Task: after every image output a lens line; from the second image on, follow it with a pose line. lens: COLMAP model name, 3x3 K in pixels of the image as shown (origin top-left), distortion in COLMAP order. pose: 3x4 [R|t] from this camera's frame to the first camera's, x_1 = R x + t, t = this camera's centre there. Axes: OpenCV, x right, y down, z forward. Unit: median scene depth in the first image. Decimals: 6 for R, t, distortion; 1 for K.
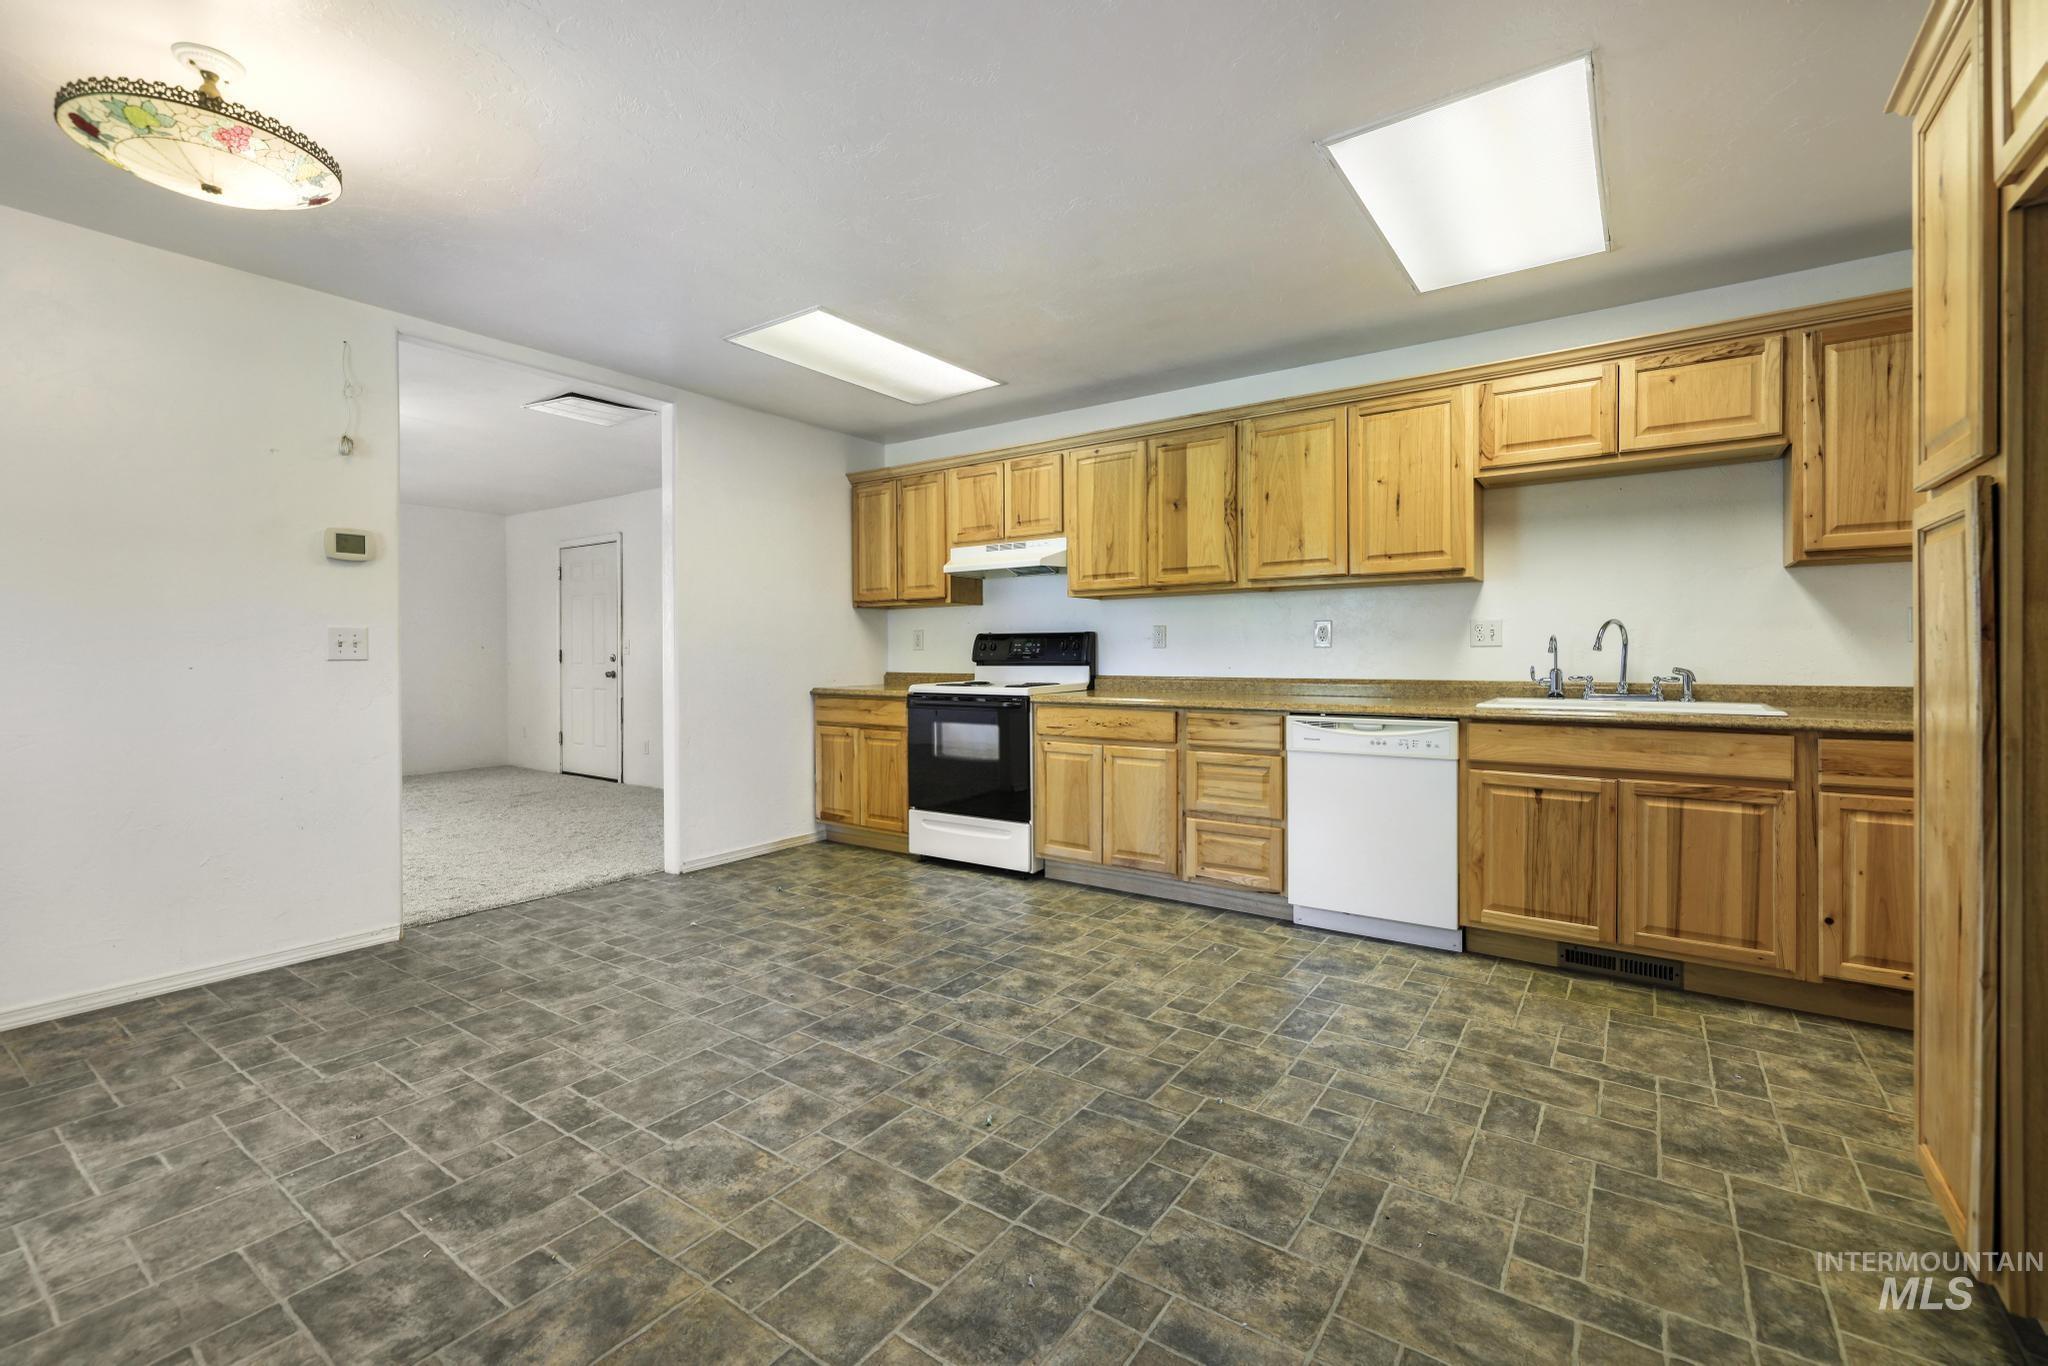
lens RADIAL K [[905.5, 0, 1005.3], [0, 905.5, 656.6], [0, 0, 1]] dist [0.000287, 0.001363]
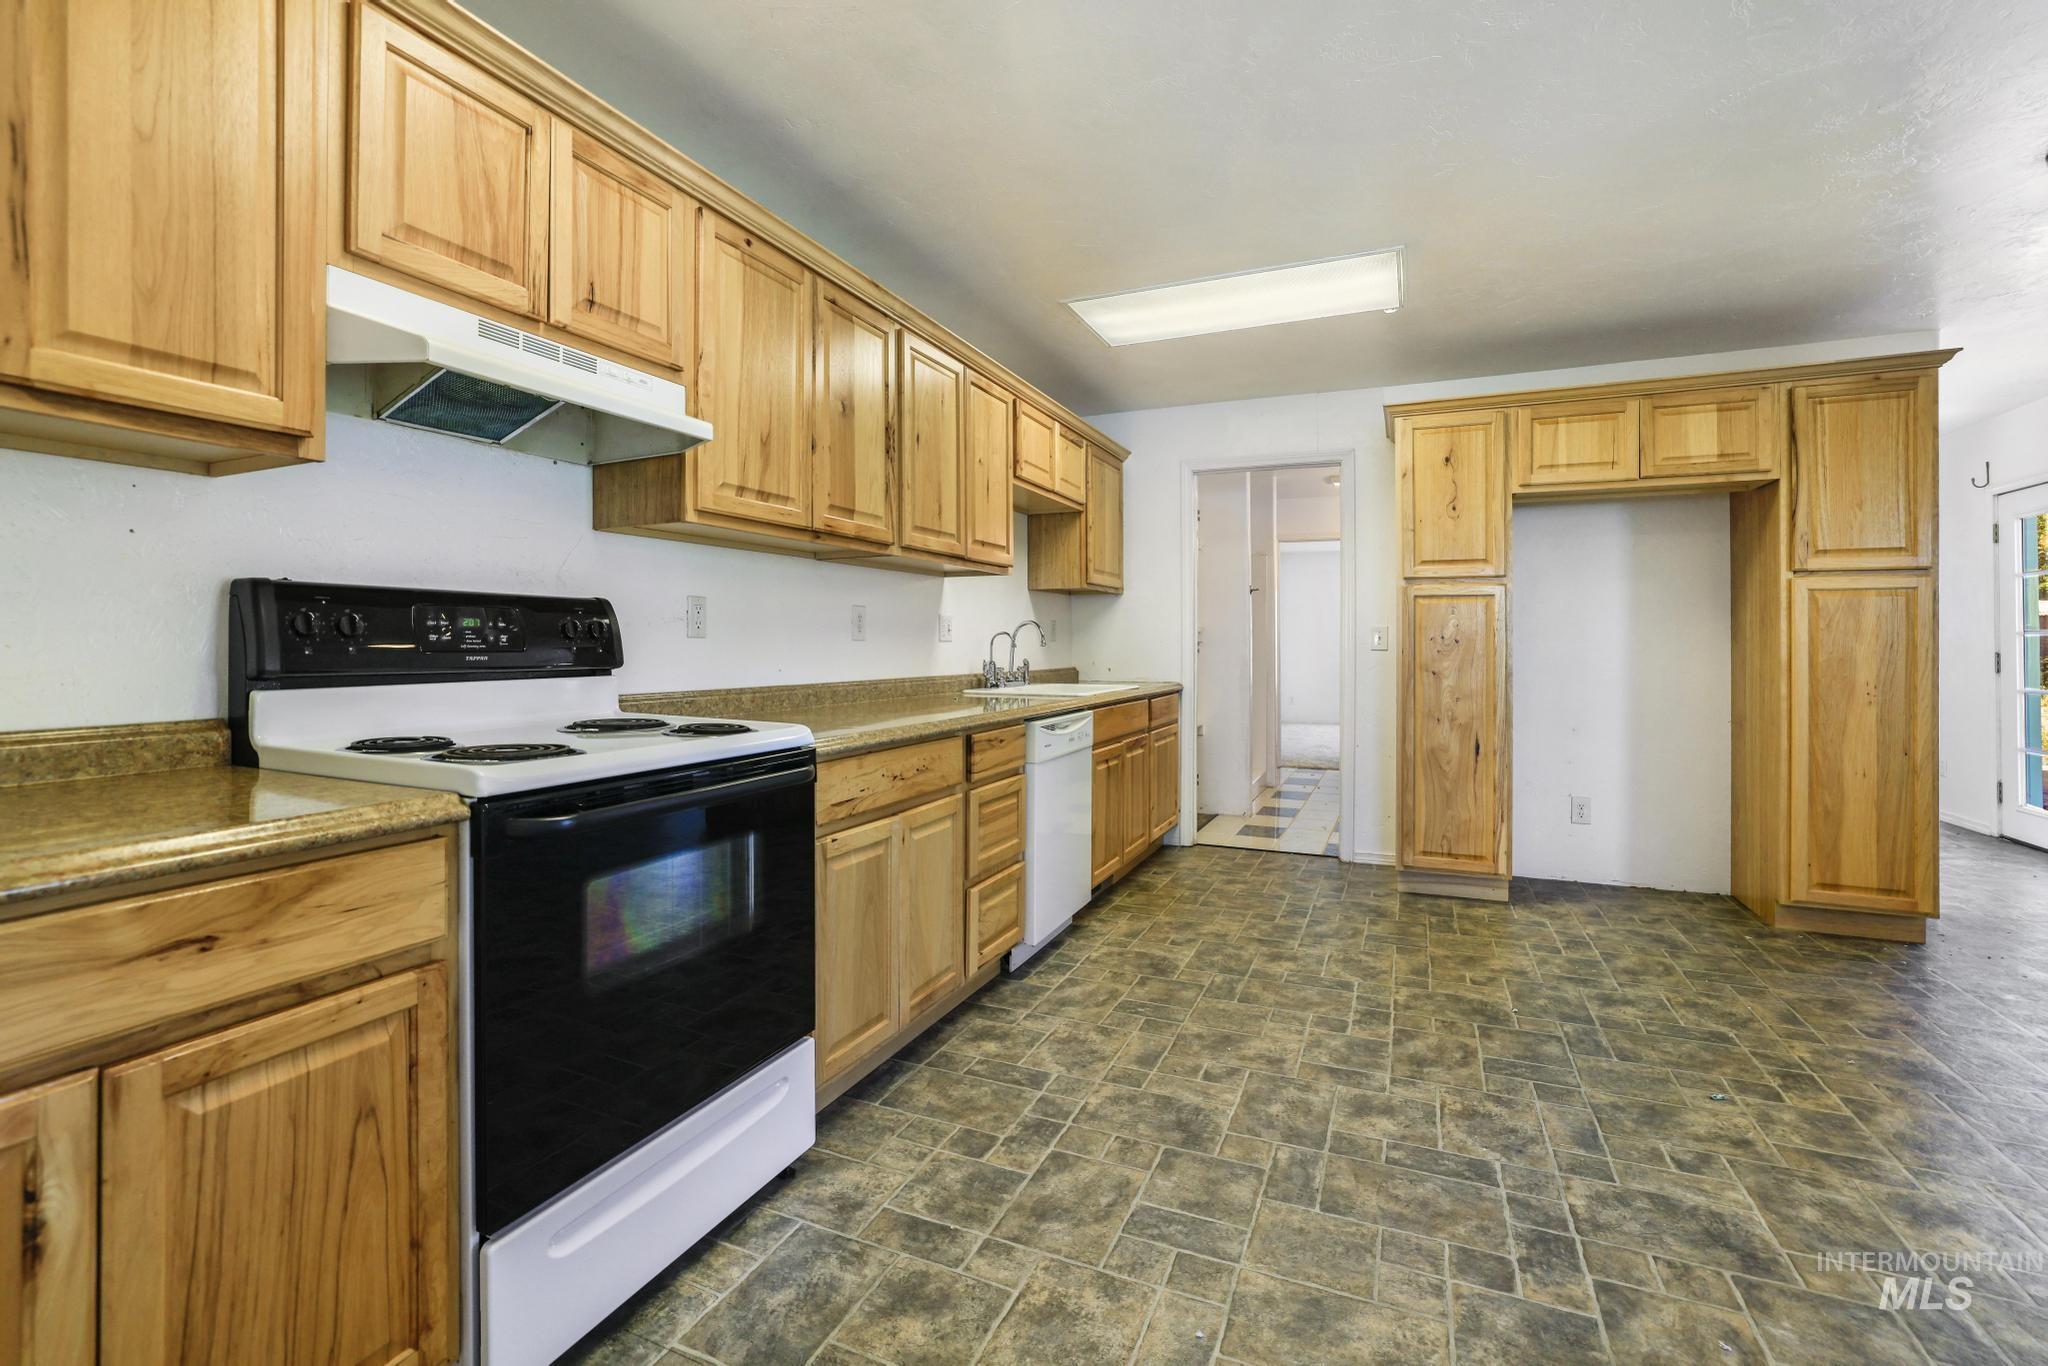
lens RADIAL K [[905.5, 0, 1051.0], [0, 905.5, 627.1], [0, 0, 1]] dist [0.000287, 0.001363]
pose [[-0.222300, 0.023566, 0.974693, -0.515109], [0.004940, 0.999722, -0.023045, -0.002902], [-0.974966, -0.000308, -0.222355, 1.170475]]
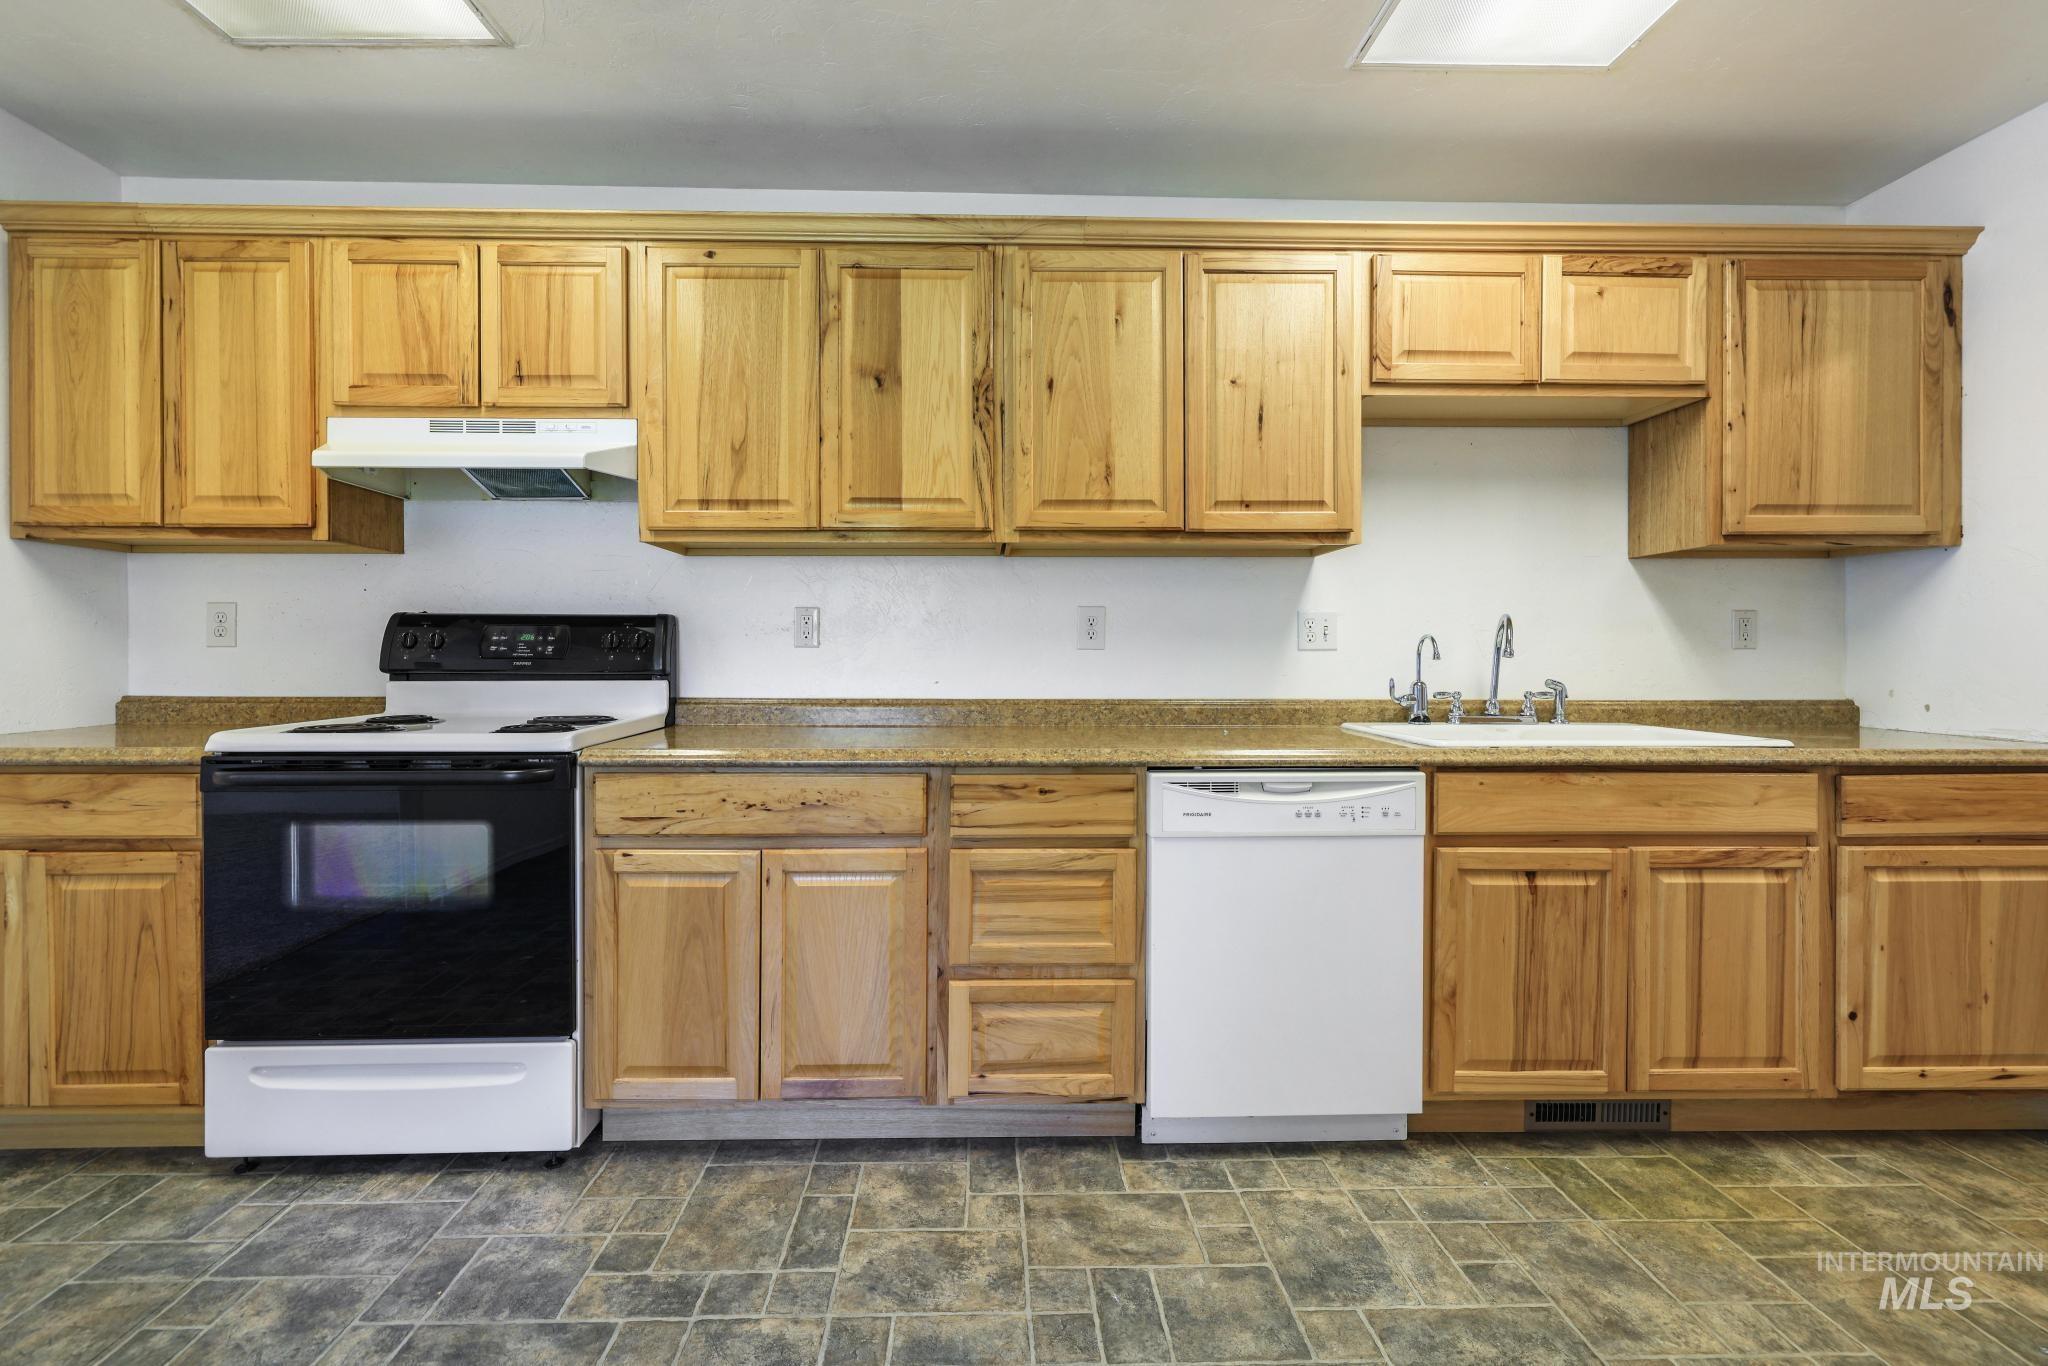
lens RADIAL K [[905.5, 0, 1004.7], [0, 905.5, 658.8], [0, 0, 1]] dist [0.000287, 0.001363]
pose [[0.798257, 0.004515, 0.602300, -0.086996], [-0.003581, 0.999990, -0.002750, -0.001724], [-0.602306, 0.000038, 0.798265, 0.617787]]
